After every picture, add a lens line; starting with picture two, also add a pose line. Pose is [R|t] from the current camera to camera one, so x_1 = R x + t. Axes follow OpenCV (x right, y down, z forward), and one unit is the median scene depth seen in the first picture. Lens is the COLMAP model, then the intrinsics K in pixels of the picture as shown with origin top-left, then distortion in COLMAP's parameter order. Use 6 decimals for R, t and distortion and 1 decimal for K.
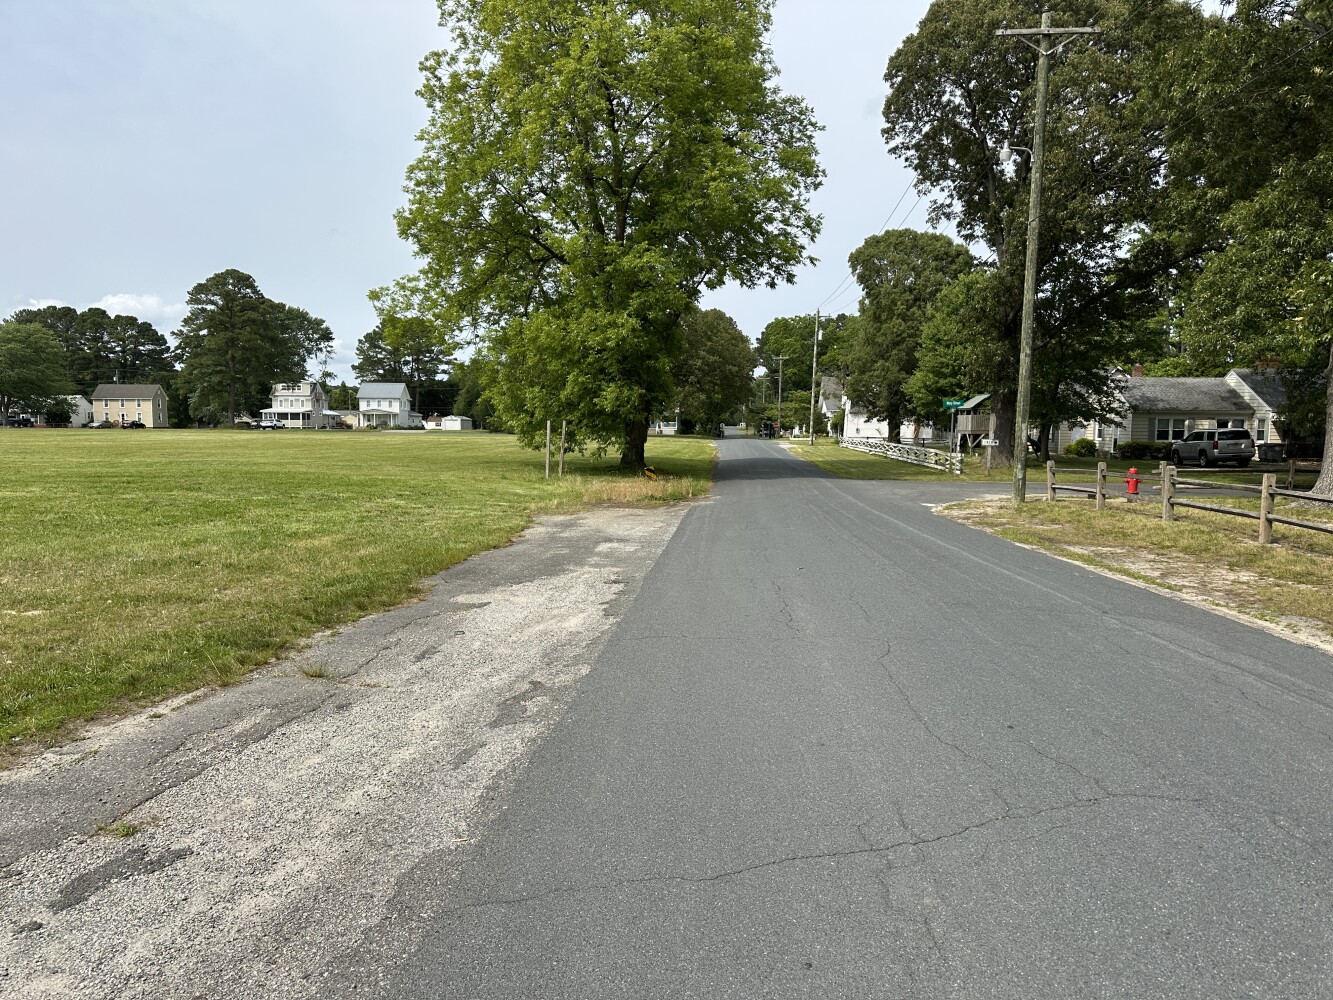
lens RADIAL K [[906.4, 0, 675.6], [0, 906.4, 496.3], [0, 0, 1]] dist [0.053174, -0.009586]
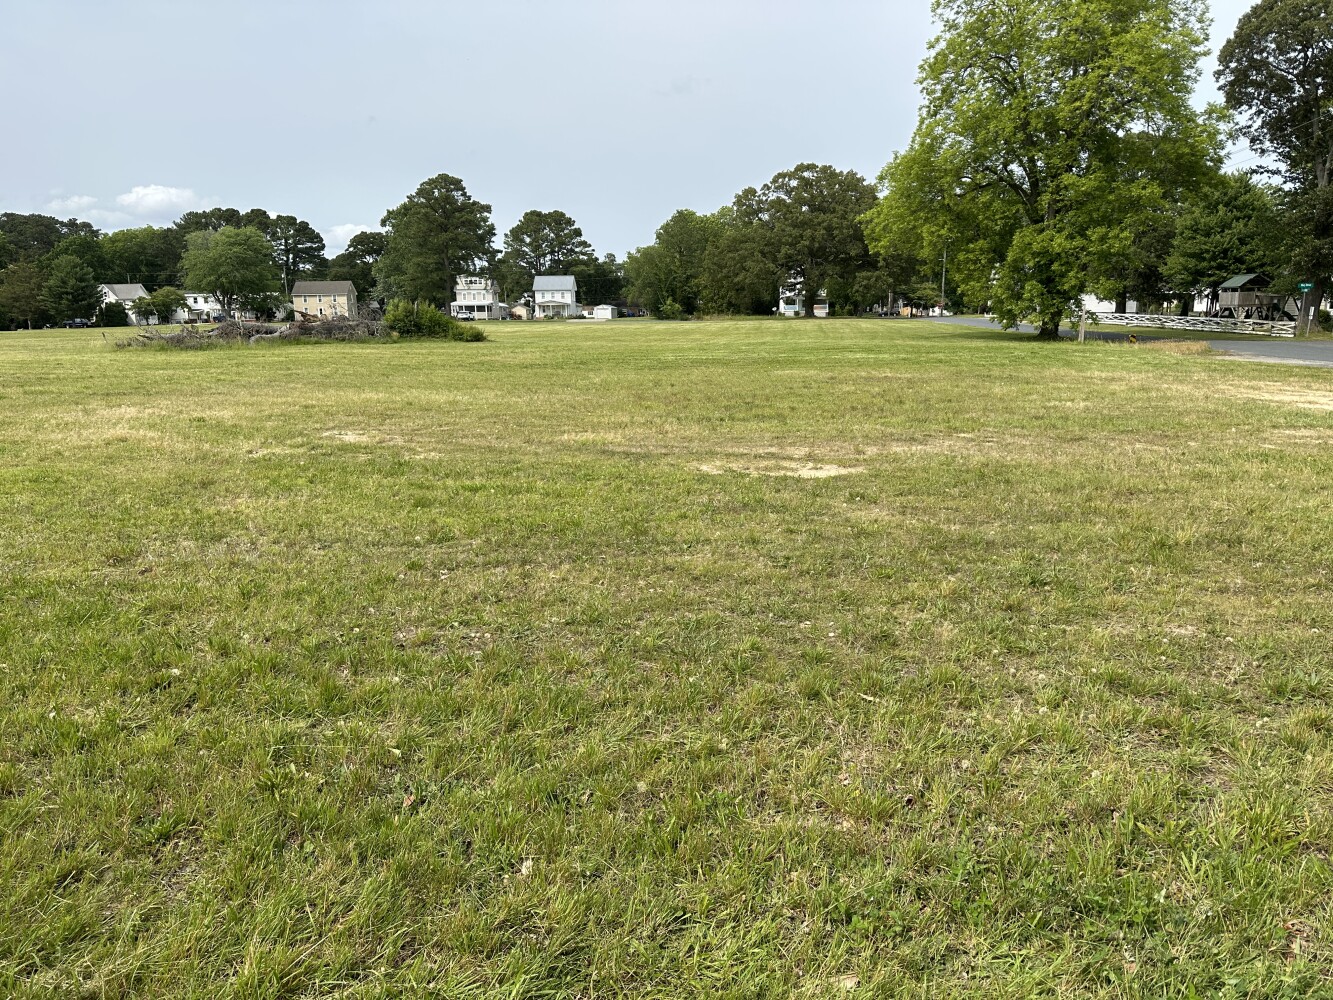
lens RADIAL K [[906.4, 0, 661.7], [0, 906.4, 510.8], [0, 0, 1]] dist [0.053174, -0.009586]
pose [[0.998744, -0.010823, -0.048928, -0.141584], [0.017513, 0.990217, 0.138434, 0.006727], [0.046951, -0.139117, 0.989162, -0.118334]]
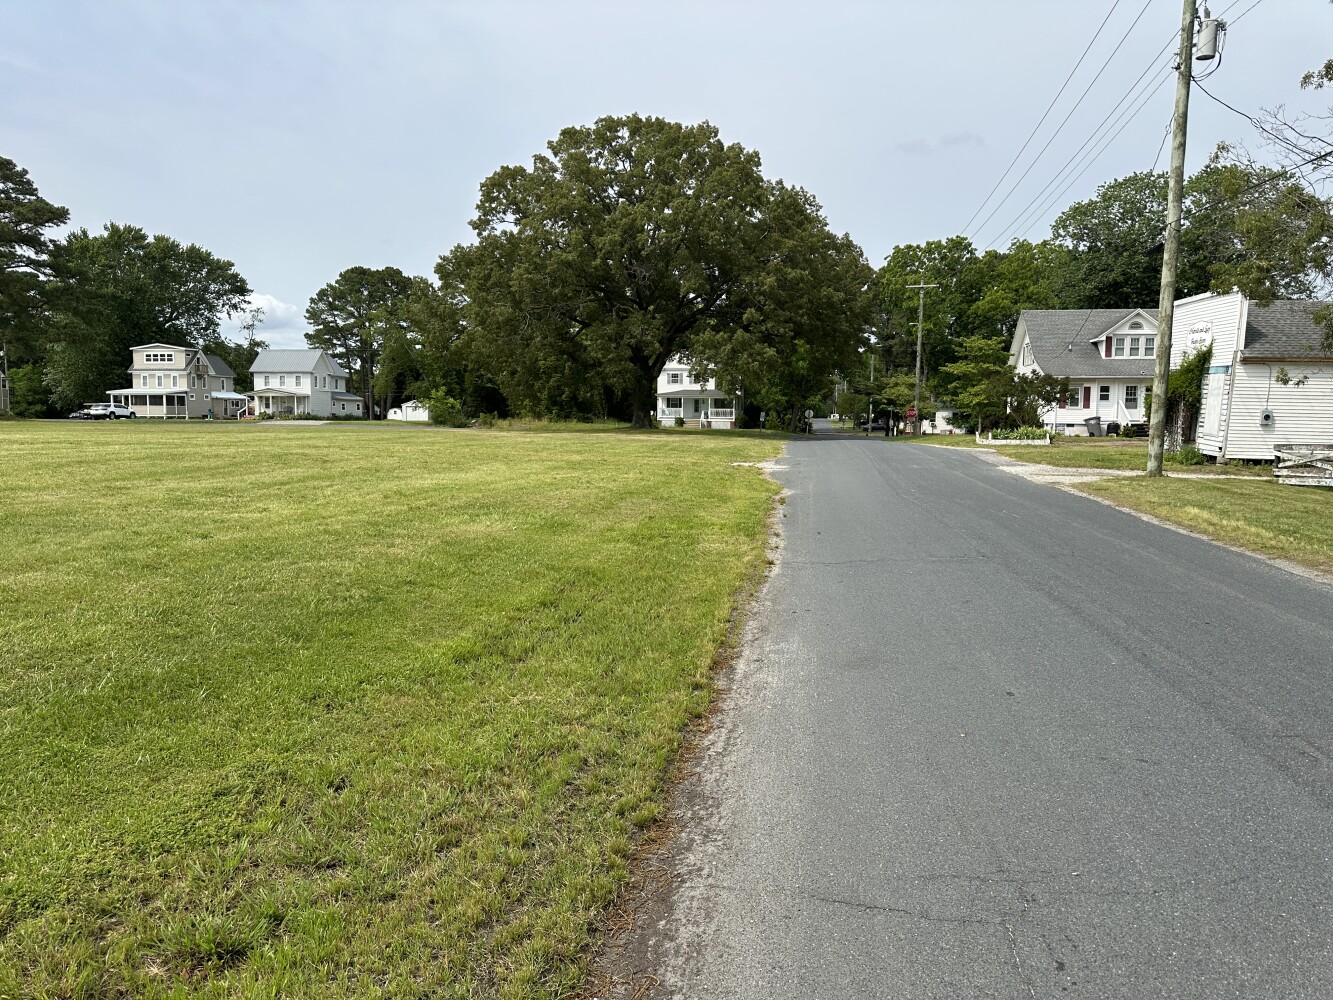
lens RADIAL K [[906.4, 0, 663.2], [0, 906.4, 496.7], [0, 0, 1]] dist [0.053174, -0.009586]
pose [[0.994273, 0.010525, -0.106348, 0.018353], [-0.009724, 0.999920, 0.008052, -0.025958], [0.106425, -0.006972, 0.994296, 0.370938]]
